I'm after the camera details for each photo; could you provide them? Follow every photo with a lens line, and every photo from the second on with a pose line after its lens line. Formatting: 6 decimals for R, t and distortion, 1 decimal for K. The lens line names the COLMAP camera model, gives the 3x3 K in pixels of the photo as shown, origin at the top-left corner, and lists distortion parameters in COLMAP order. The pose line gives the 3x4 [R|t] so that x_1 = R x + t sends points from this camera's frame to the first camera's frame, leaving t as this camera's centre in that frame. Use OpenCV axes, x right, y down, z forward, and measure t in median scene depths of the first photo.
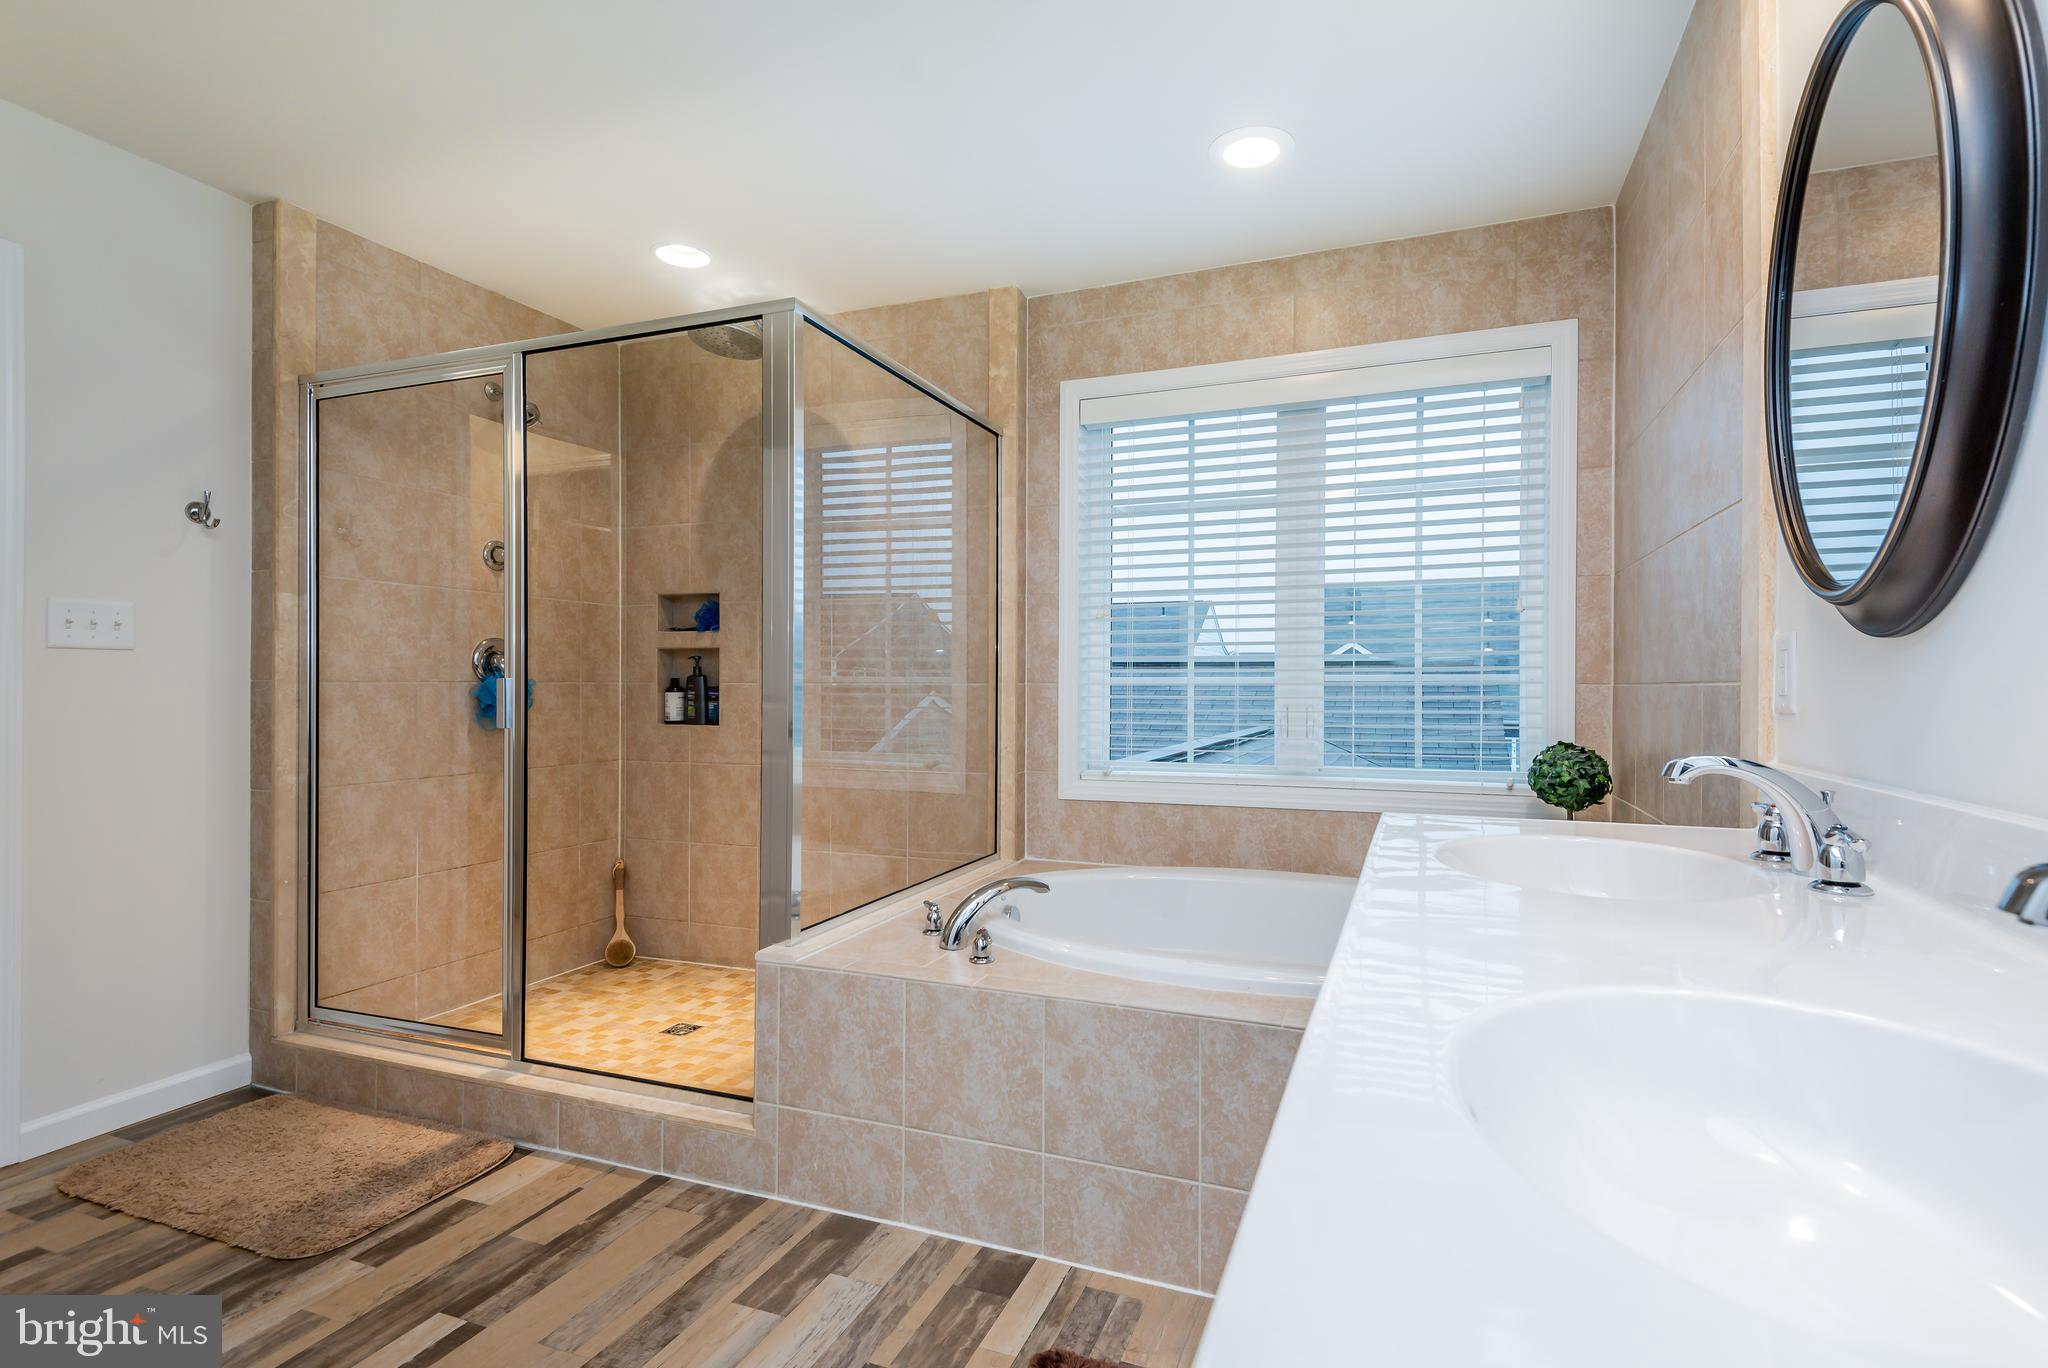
lens RADIAL K [[923.0, 0, 1104.1], [0, 923.0, 680.2], [0, 0, 1]] dist [0.031638, -0.000646]
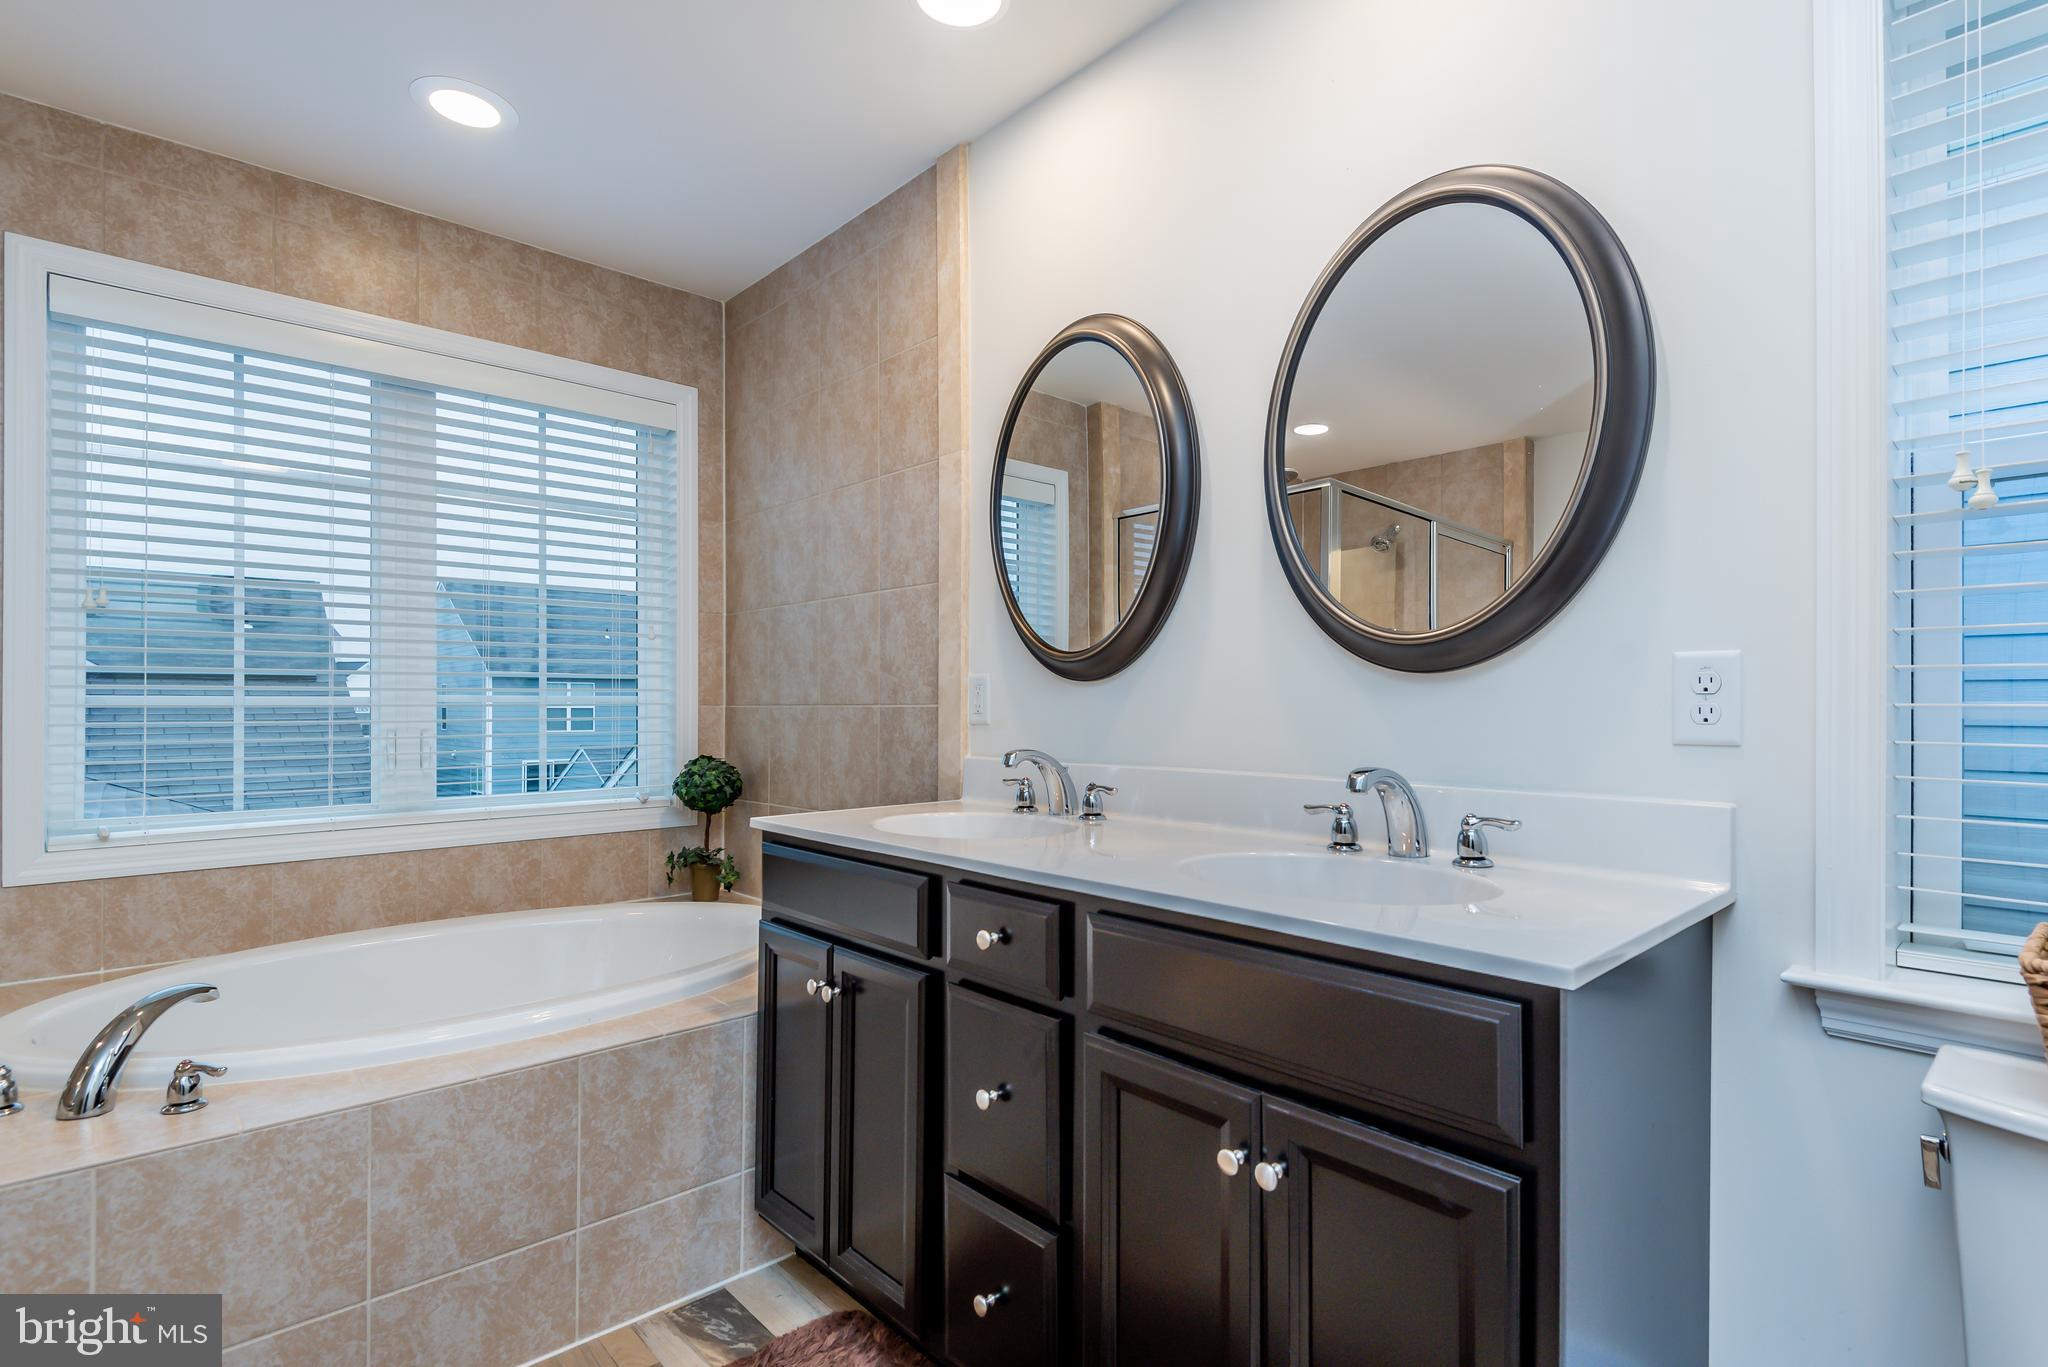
lens RADIAL K [[943.5, 0, 1021.4], [0, 943.5, 703.0], [0, 0, 1]] dist [0.014554, -0.006620]
pose [[0.490115, 0.001281, 0.871657, -0.306454], [-0.003481, 0.999994, 0.000488, -0.000789], [-0.871651, -0.003273, 0.490116, 0.076047]]
